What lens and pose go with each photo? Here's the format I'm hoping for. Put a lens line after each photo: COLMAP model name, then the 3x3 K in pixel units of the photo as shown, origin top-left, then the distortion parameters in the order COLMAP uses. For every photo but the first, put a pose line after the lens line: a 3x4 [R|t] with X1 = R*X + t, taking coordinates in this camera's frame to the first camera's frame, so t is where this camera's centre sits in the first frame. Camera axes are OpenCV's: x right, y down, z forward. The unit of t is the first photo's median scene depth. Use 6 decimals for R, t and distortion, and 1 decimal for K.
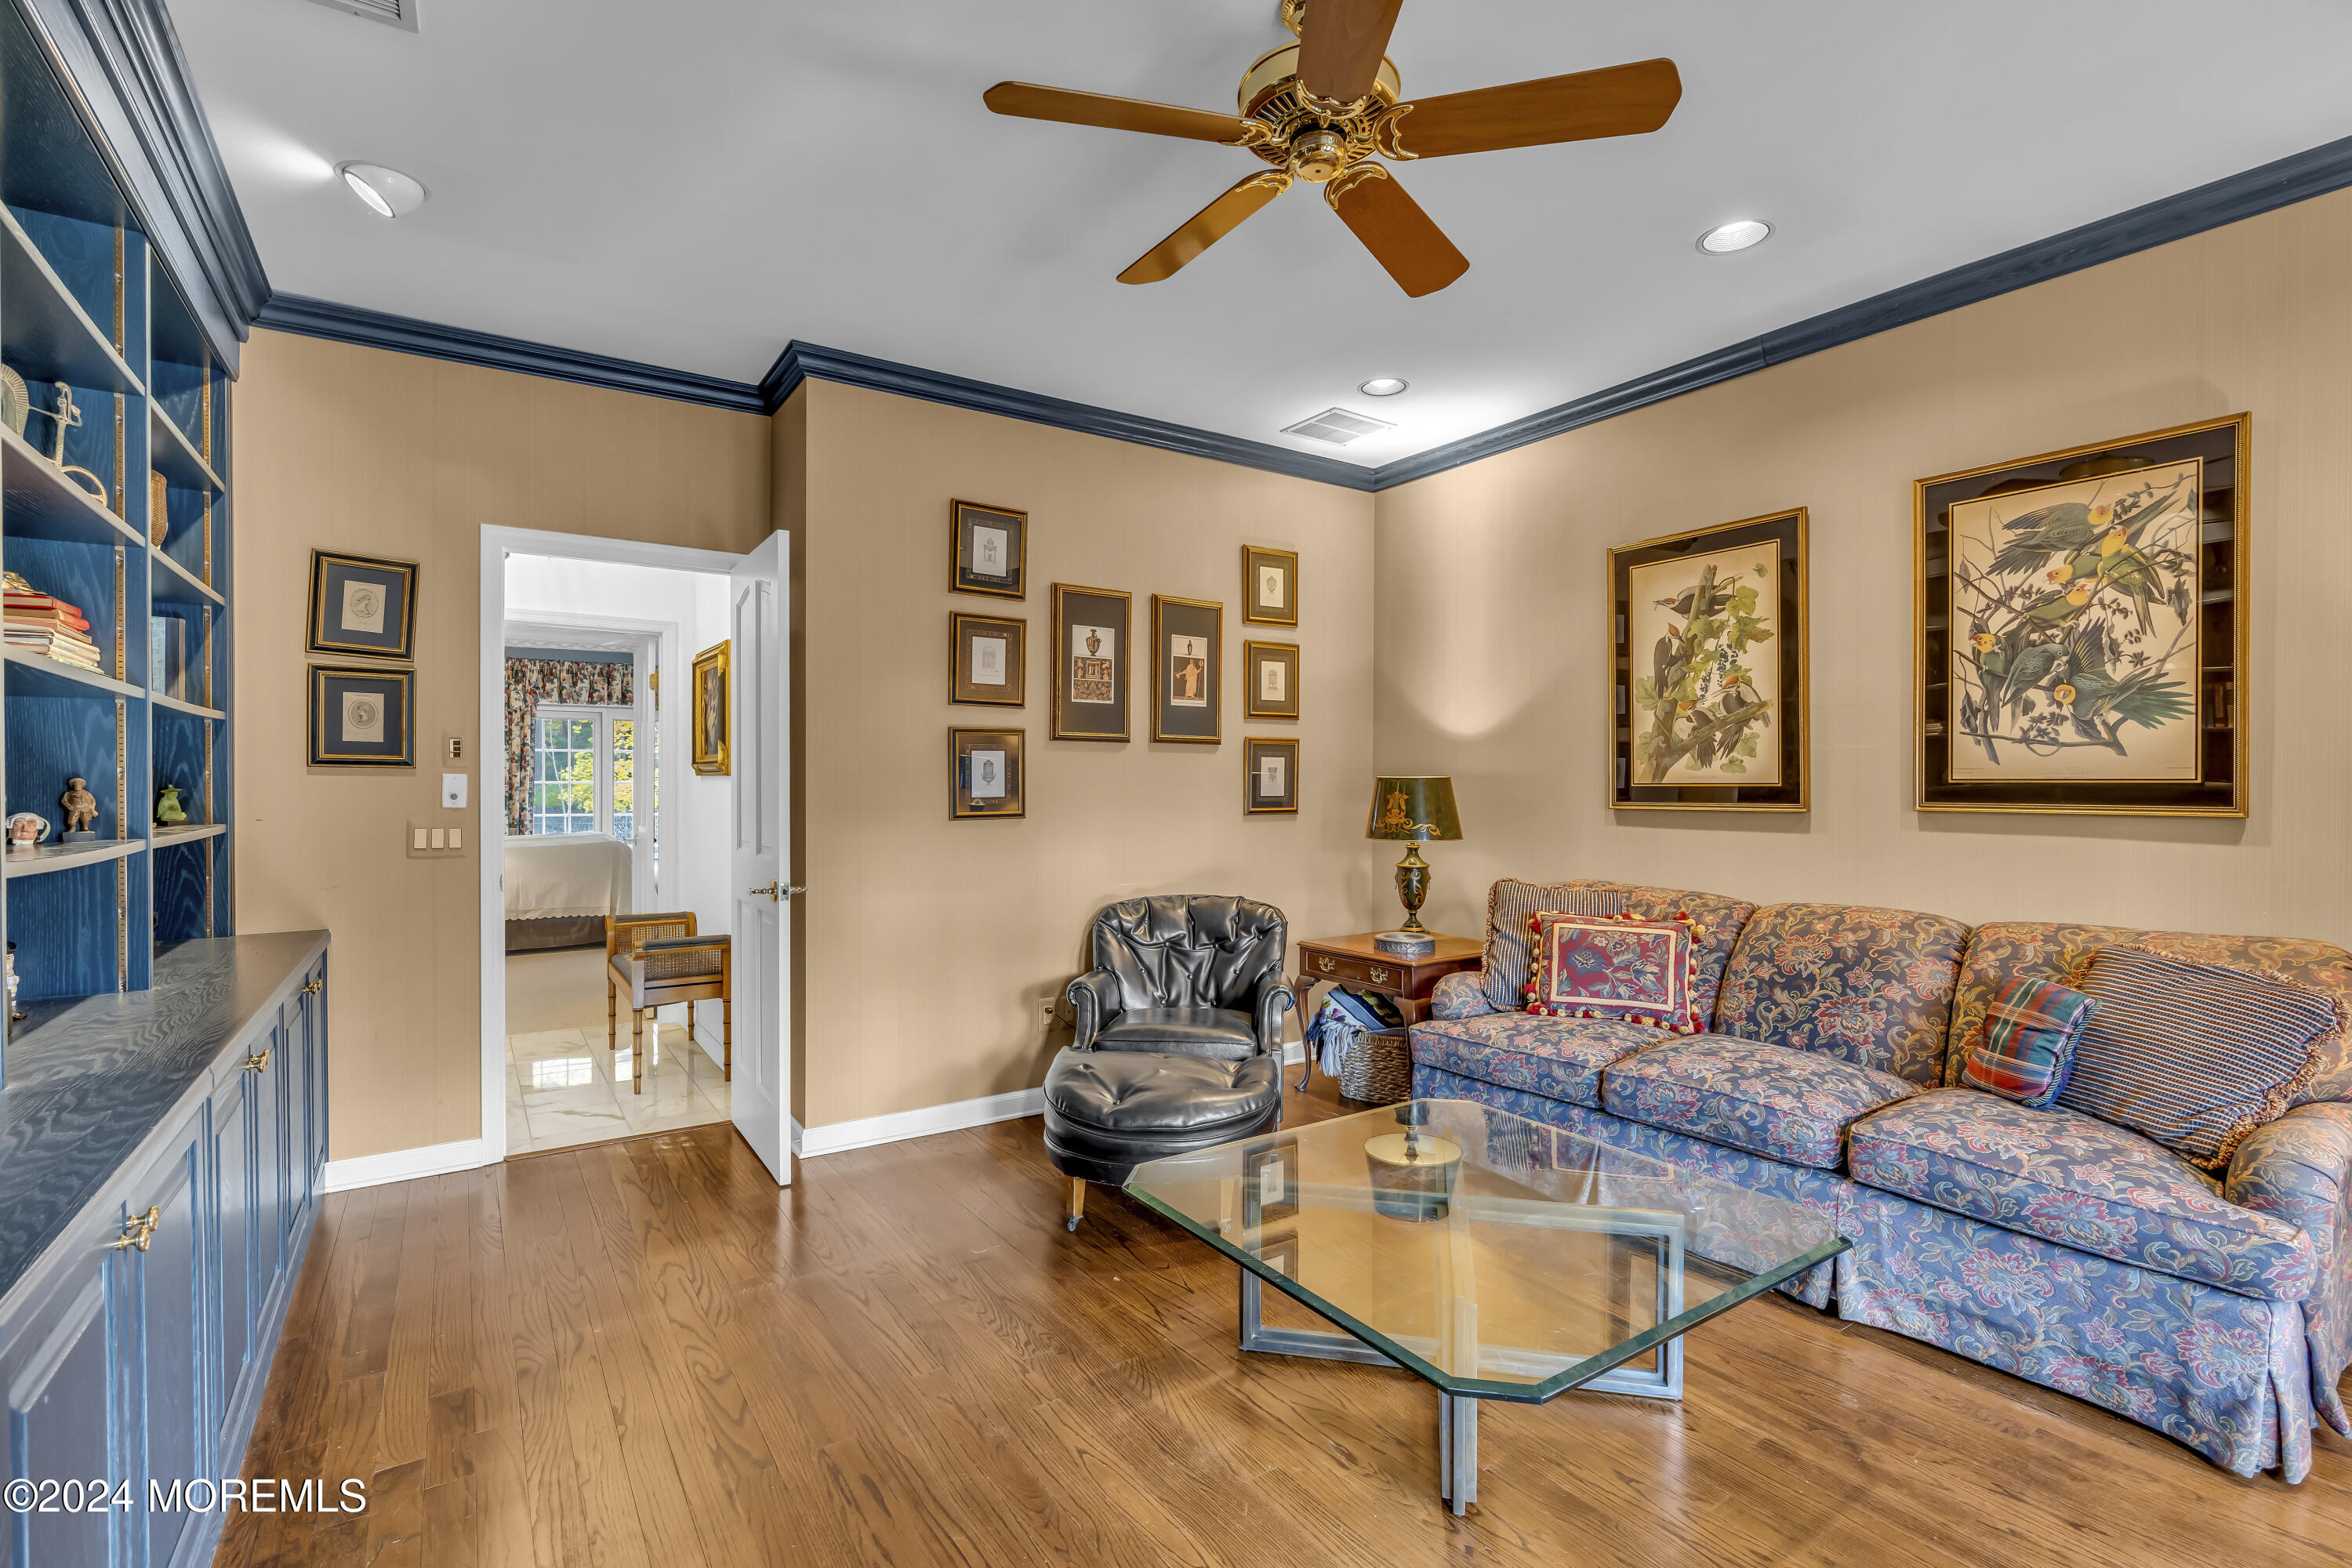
lens RADIAL K [[1063.3, 0, 1181.5], [0, 1063.3, 789.2], [0, 0, 1]] dist [-0.007646, 0.002336]
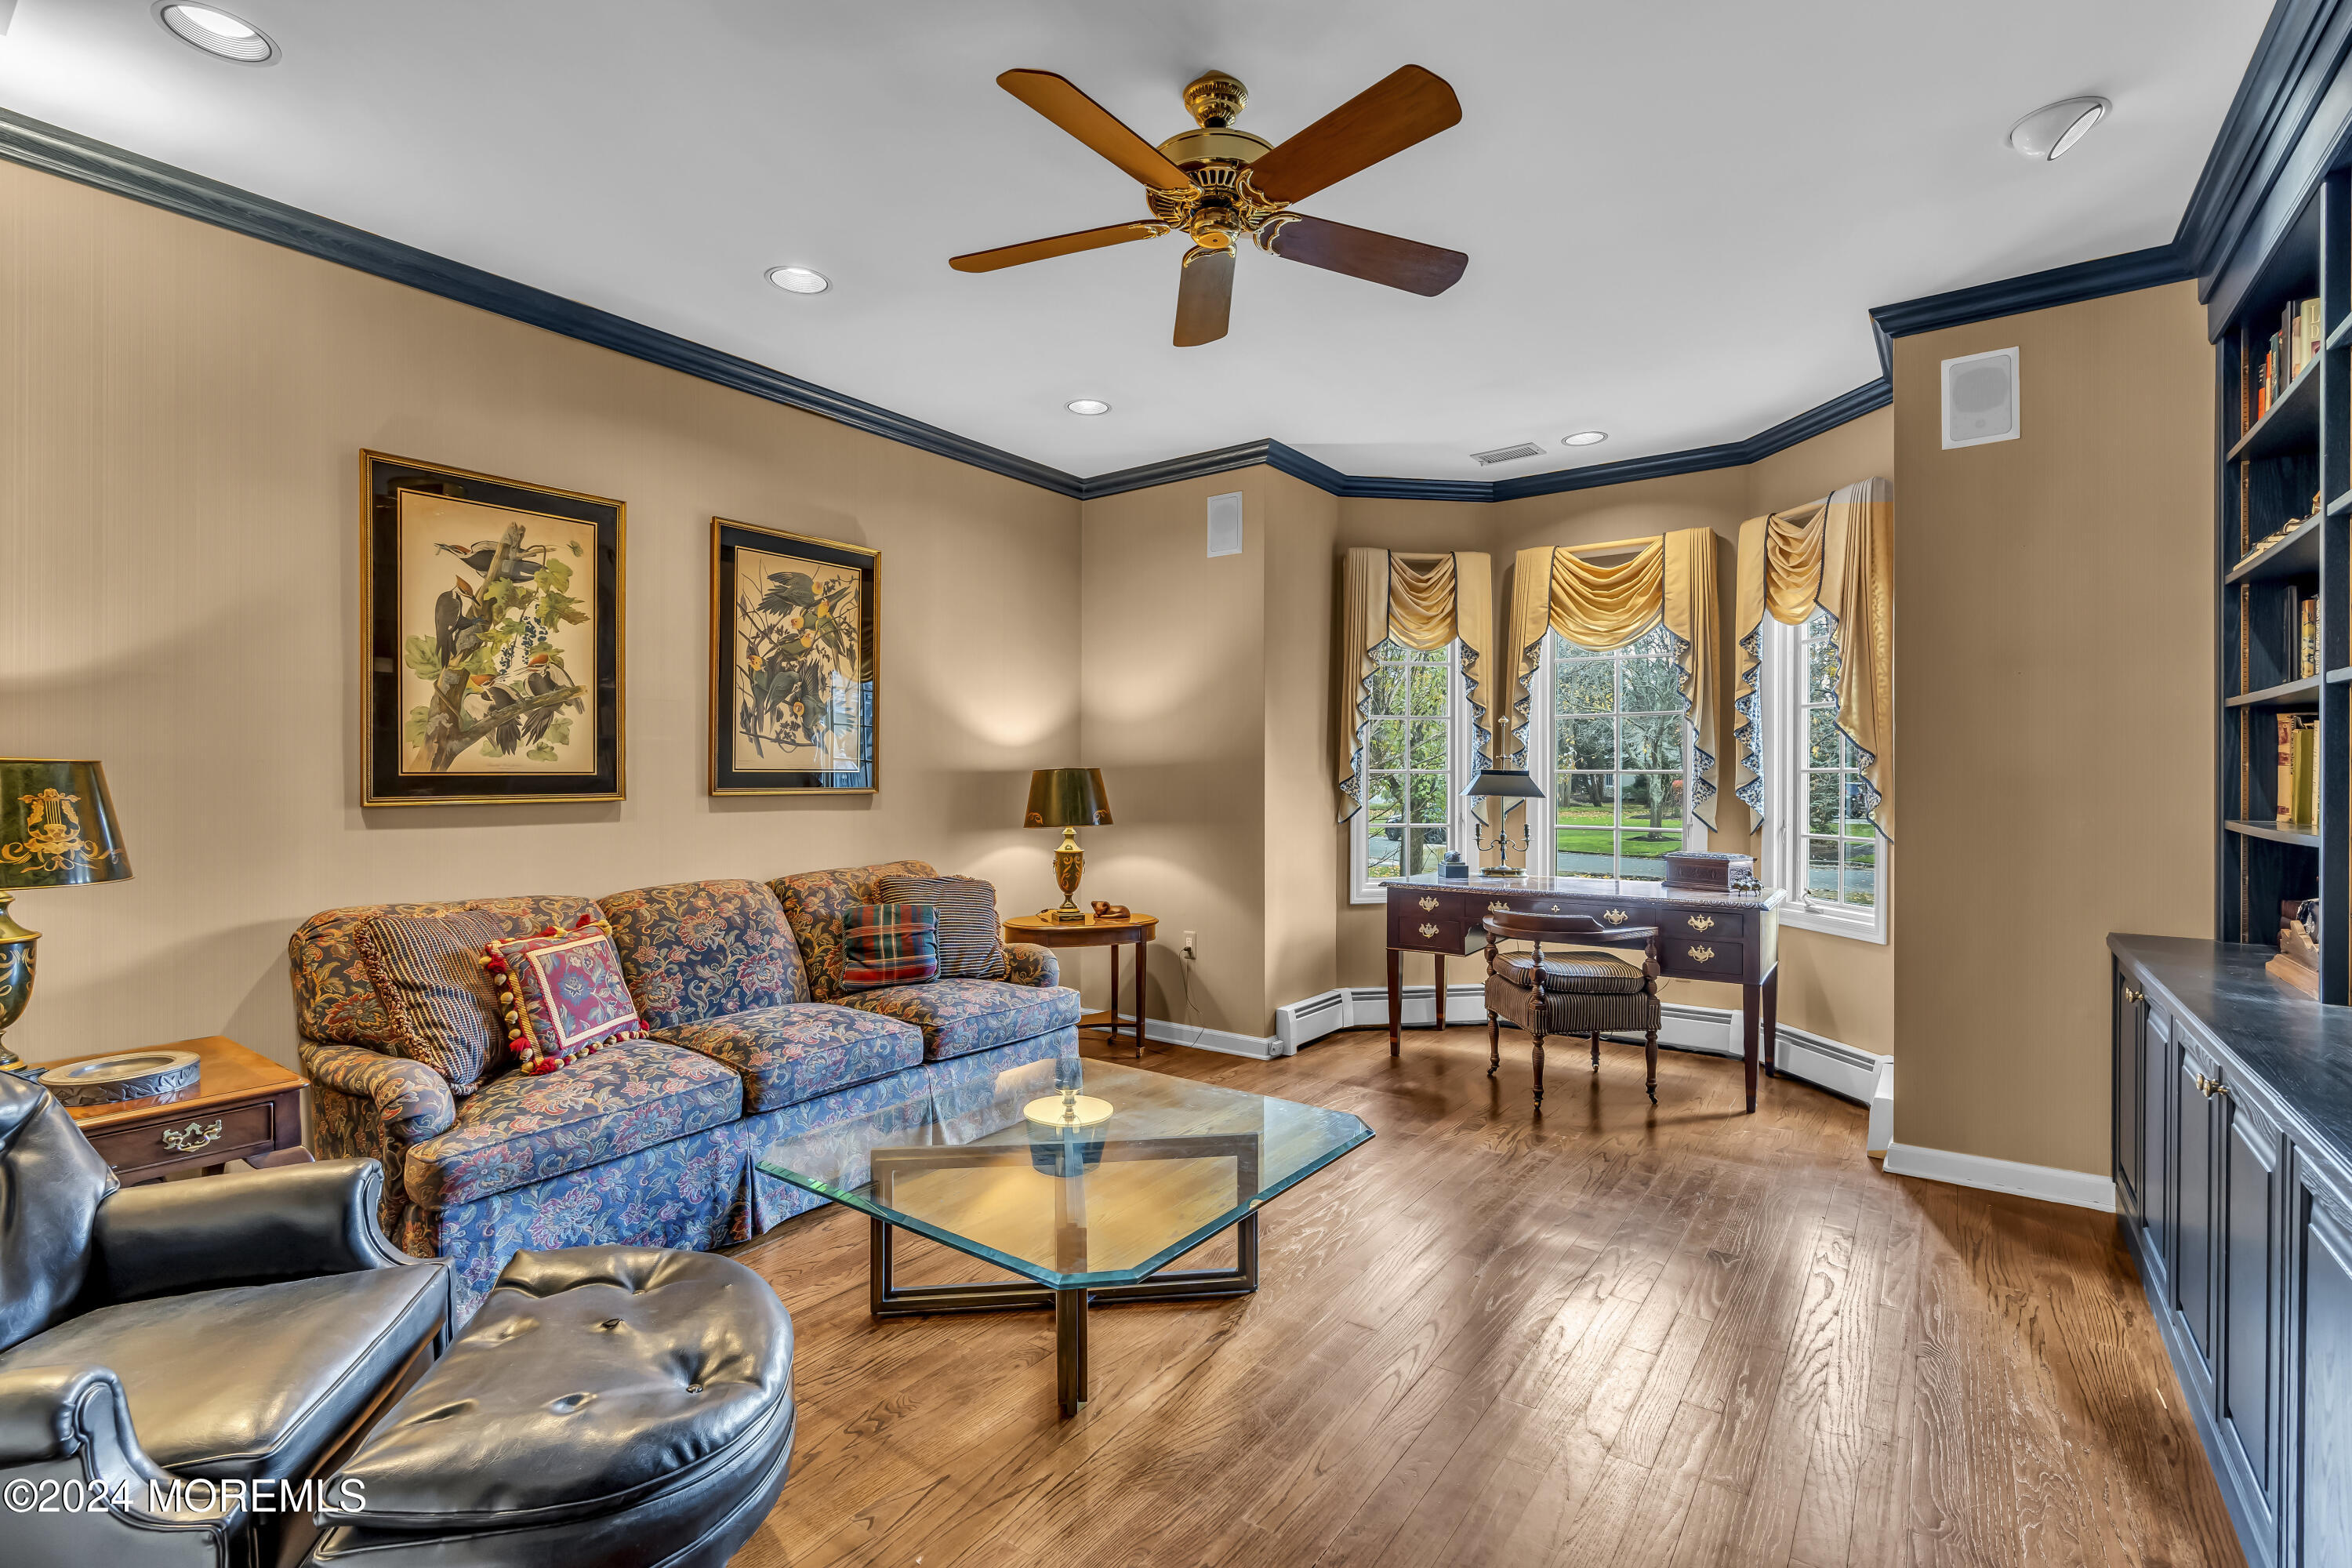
lens RADIAL K [[1063.3, 0, 1180.7], [0, 1063.3, 775.4], [0, 0, 1]] dist [-0.007646, 0.002336]
pose [[-0.343726, 0.006132, 0.939050, -0.547795], [0.013680, 0.999905, -0.001522, 0.006130], [-0.938970, 0.012323, -0.343777, 0.842012]]
